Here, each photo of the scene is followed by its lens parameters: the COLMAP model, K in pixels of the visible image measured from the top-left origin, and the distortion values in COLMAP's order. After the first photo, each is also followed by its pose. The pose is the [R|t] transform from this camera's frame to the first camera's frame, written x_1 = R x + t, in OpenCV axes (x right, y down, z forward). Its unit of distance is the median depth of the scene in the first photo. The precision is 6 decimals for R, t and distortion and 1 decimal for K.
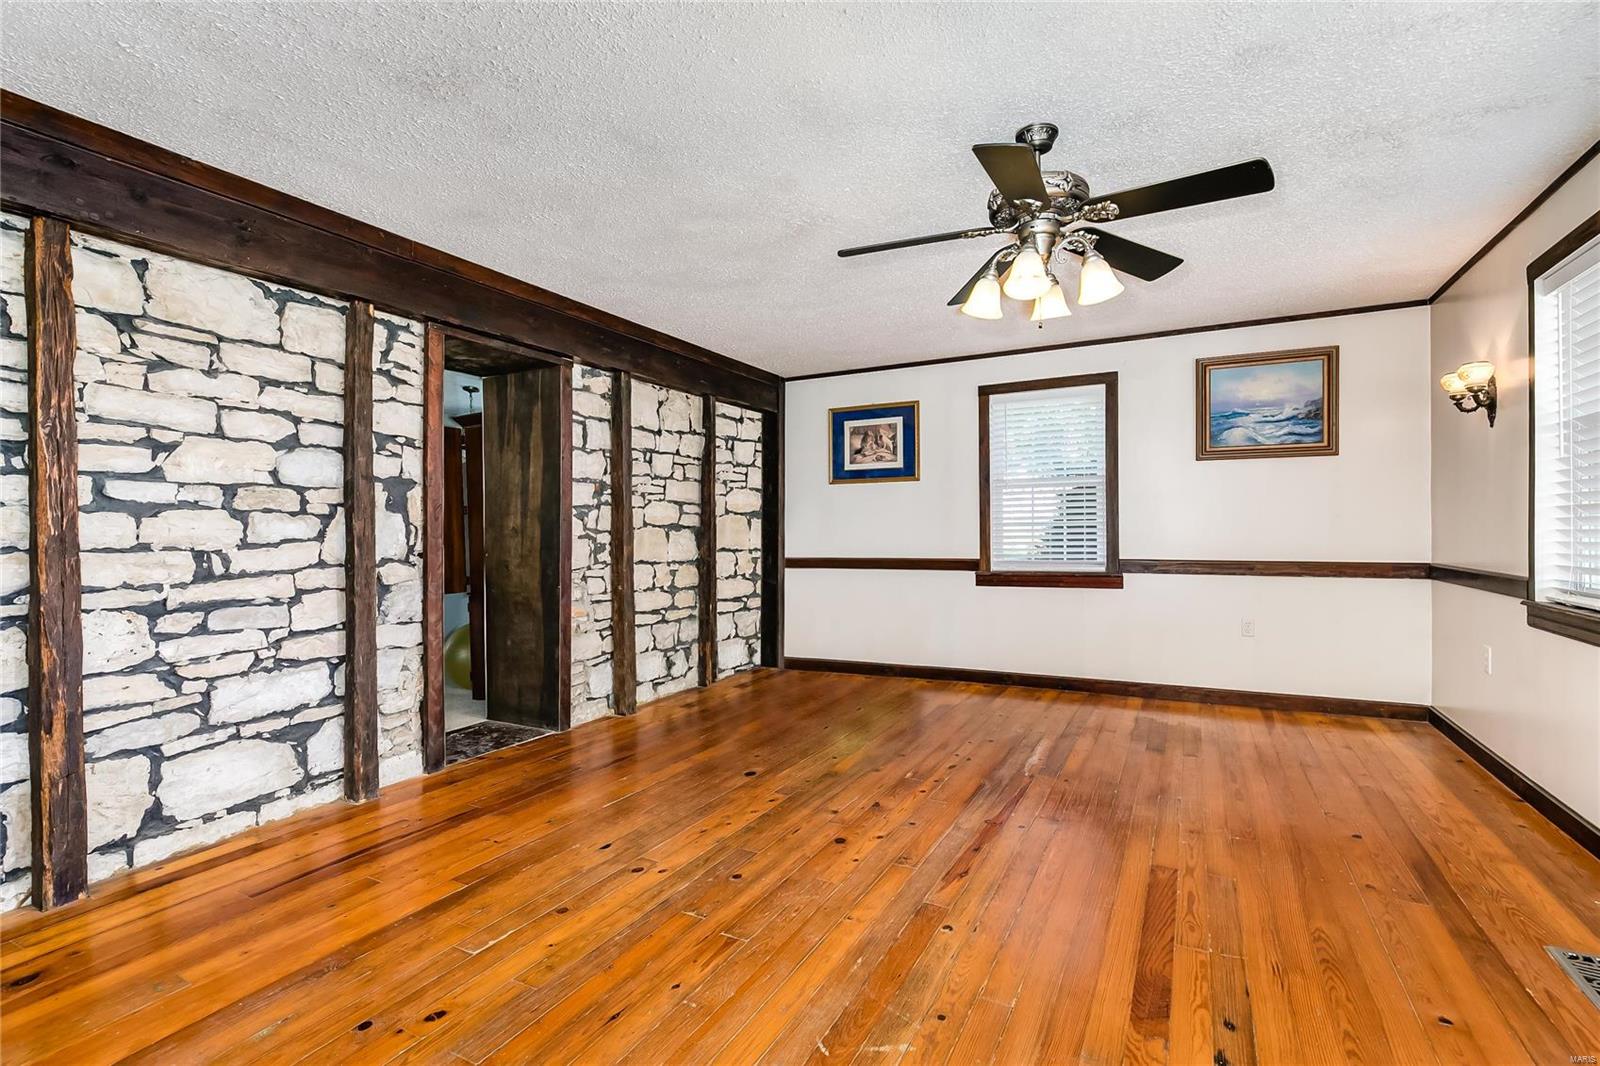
lens RADIAL K [[745.0, 0, 790.3], [0, 745.0, 536.3], [0, 0, 1]] dist [-0.009521, 0.004421]
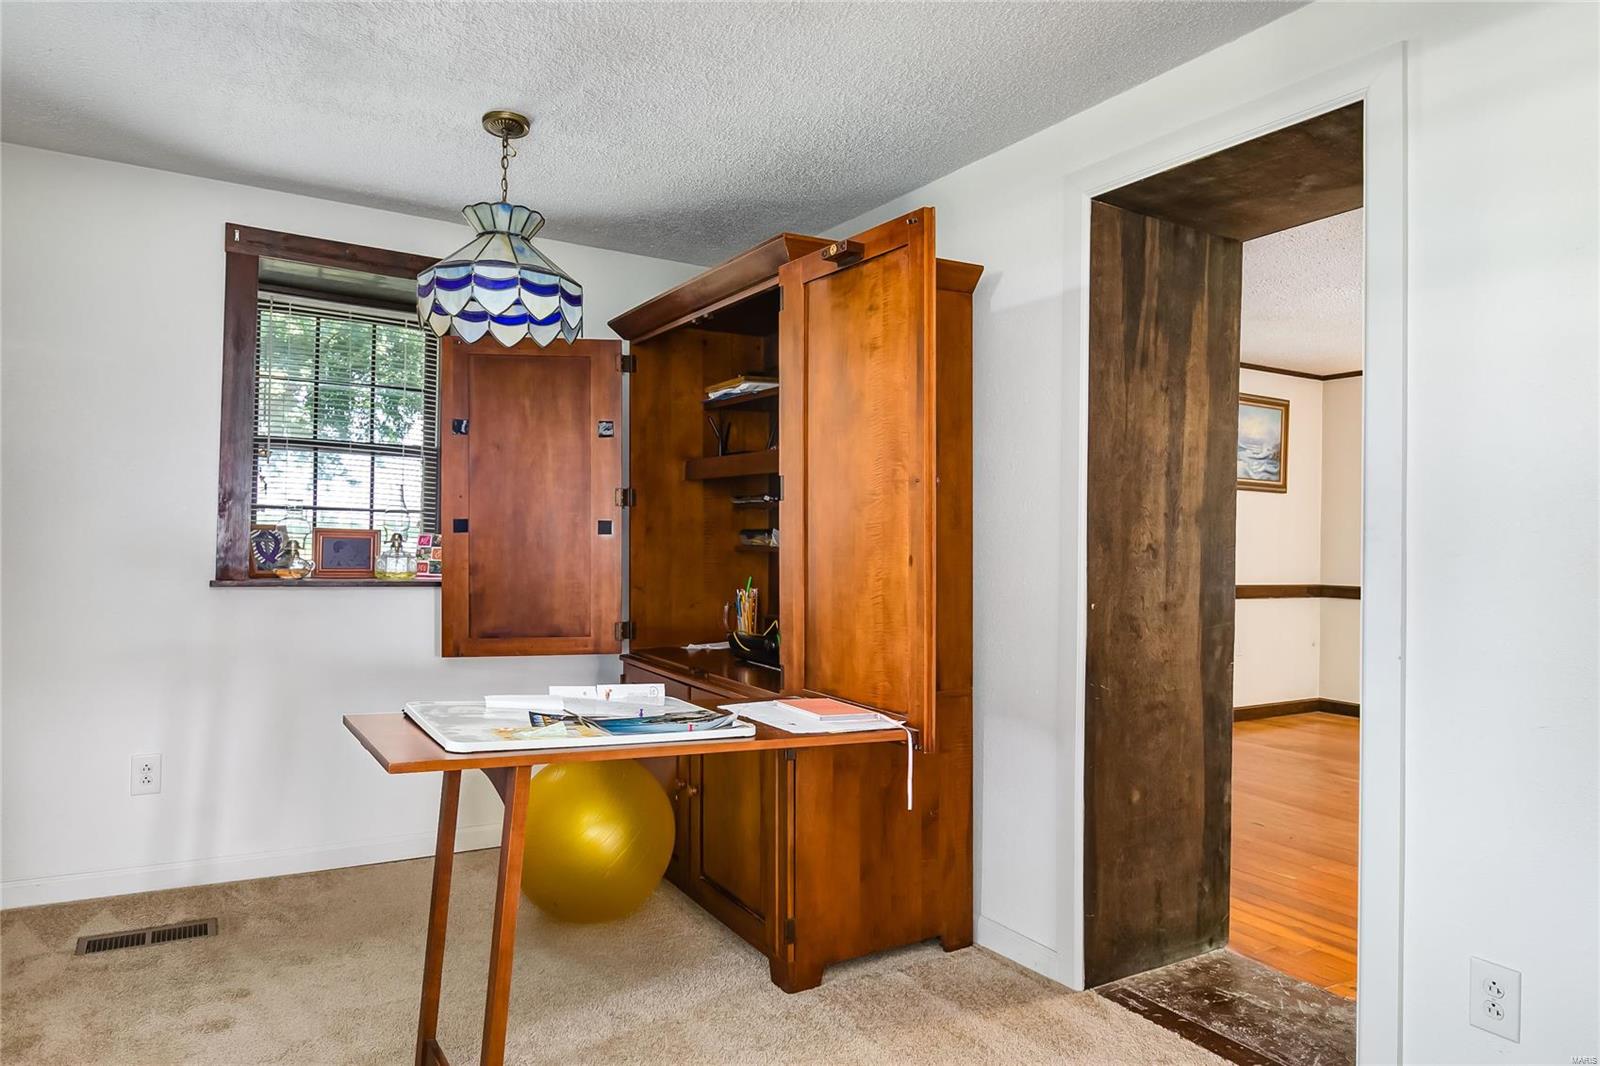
lens RADIAL K [[1004.6, 0, 800.0], [0, 1004.6, 541.8], [0, 0, 1]] dist [-0.003455, -0.000275]
pose [[0.502069, 0.017545, 0.864650, -1.020452], [-0.019848, 0.999765, -0.008762, -0.004344], [-0.864600, -0.012763, 0.502299, 0.869856]]
